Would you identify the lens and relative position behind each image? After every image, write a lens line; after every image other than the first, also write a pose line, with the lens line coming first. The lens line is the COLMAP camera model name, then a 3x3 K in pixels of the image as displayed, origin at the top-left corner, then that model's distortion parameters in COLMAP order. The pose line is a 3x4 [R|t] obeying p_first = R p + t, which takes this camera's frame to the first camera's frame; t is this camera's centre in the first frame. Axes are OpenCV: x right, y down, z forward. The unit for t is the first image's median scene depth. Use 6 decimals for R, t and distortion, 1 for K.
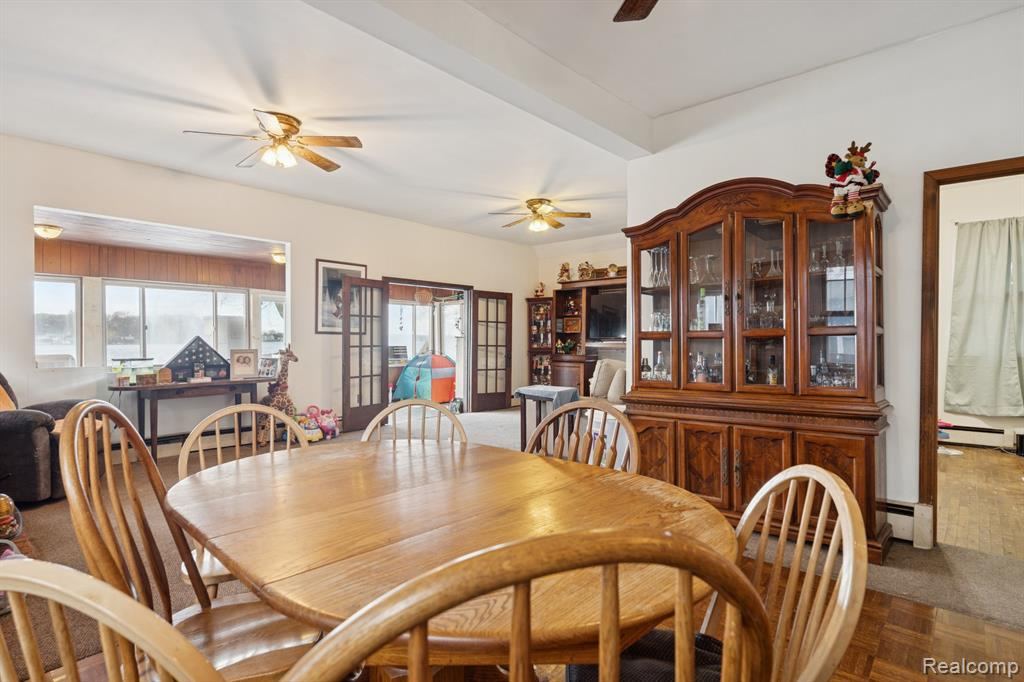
lens RADIAL K [[526.3, 0, 511.0], [0, 526.3, 337.1], [0, 0, 1]] dist [-0.000074, -0.000852]
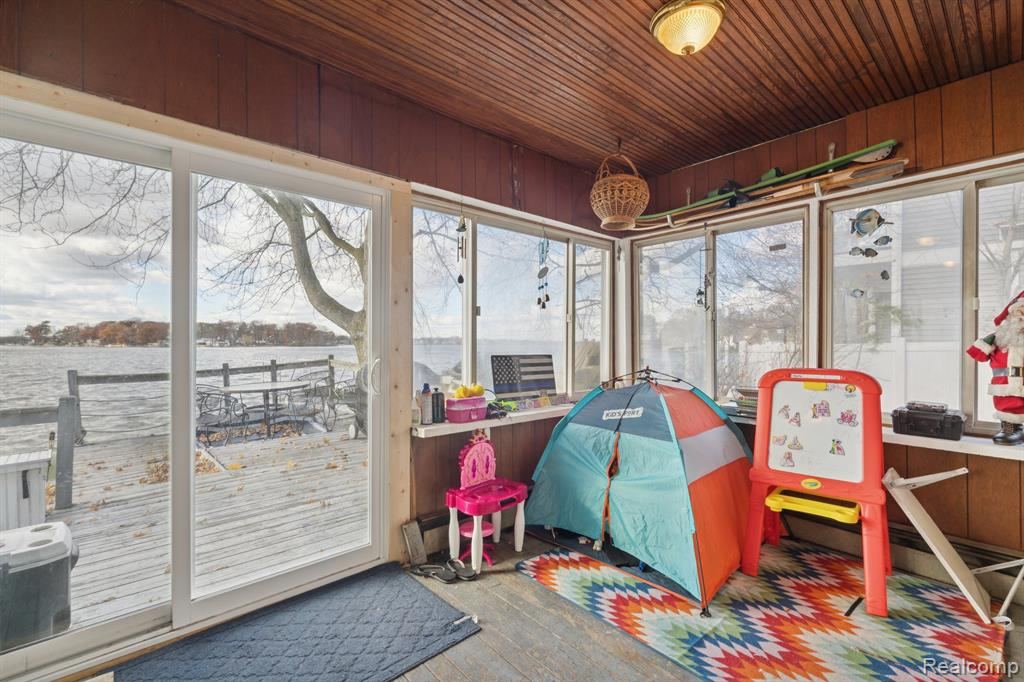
lens RADIAL K [[444.1, 0, 511.5], [0, 444.1, 340.1], [0, 0, 1]] dist [-0.001849, -0.000477]
pose [[0.992928, -0.000332, -0.118718, -0.302575], [0.000087, 0.999998, -0.002075, 0.012014], [0.118719, 0.002050, 0.992926, 1.112962]]
